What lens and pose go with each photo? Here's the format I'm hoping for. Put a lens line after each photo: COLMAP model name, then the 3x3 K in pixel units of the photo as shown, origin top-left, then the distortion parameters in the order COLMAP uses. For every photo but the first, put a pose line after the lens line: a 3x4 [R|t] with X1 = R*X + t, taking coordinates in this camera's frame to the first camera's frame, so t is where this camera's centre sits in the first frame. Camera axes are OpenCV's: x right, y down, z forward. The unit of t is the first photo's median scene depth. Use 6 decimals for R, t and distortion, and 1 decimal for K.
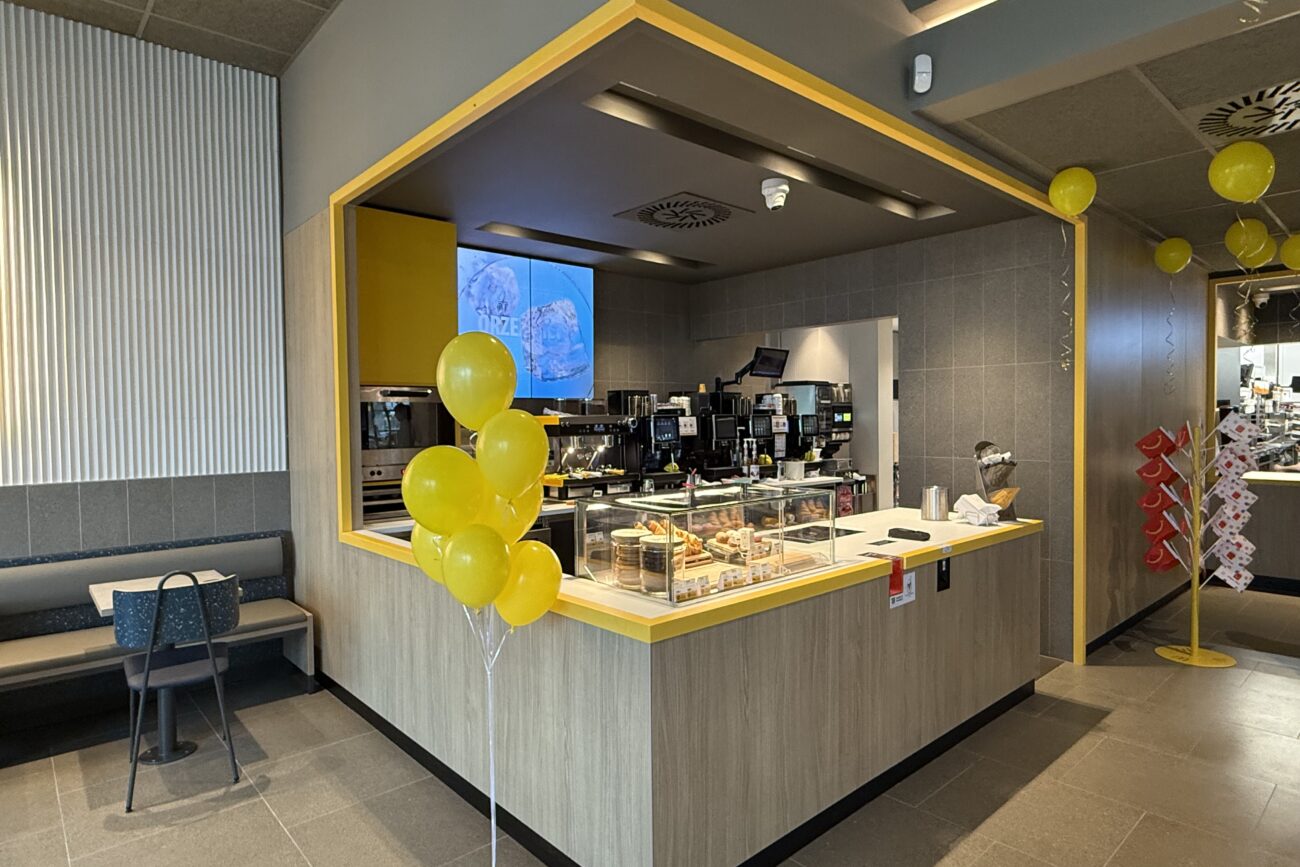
lens RADIAL K [[722.2, 0, 650.0], [0, 722.2, 433.5], [0, 0, 1]] dist [0.002598, 0.000005]
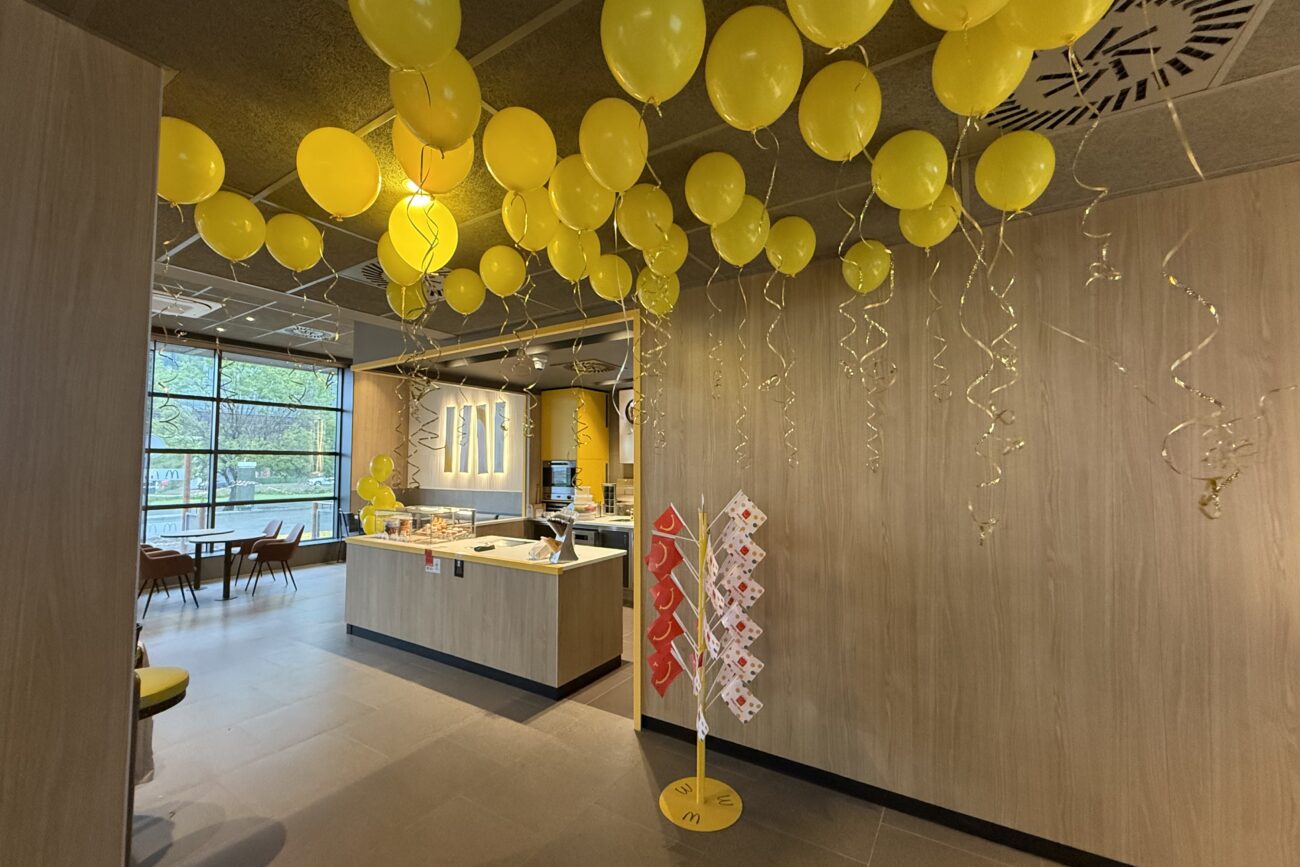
lens RADIAL K [[519.2, 0, 650.0], [0, 519.2, 433.5], [0, 0, 1]] dist [-0.000747, -0.000090]
pose [[0.259387, -0.052958, -0.964320, 1.837733], [-0.013081, 0.998211, -0.058338, -0.081338], [0.965685, 0.027746, 0.258230, 1.112452]]
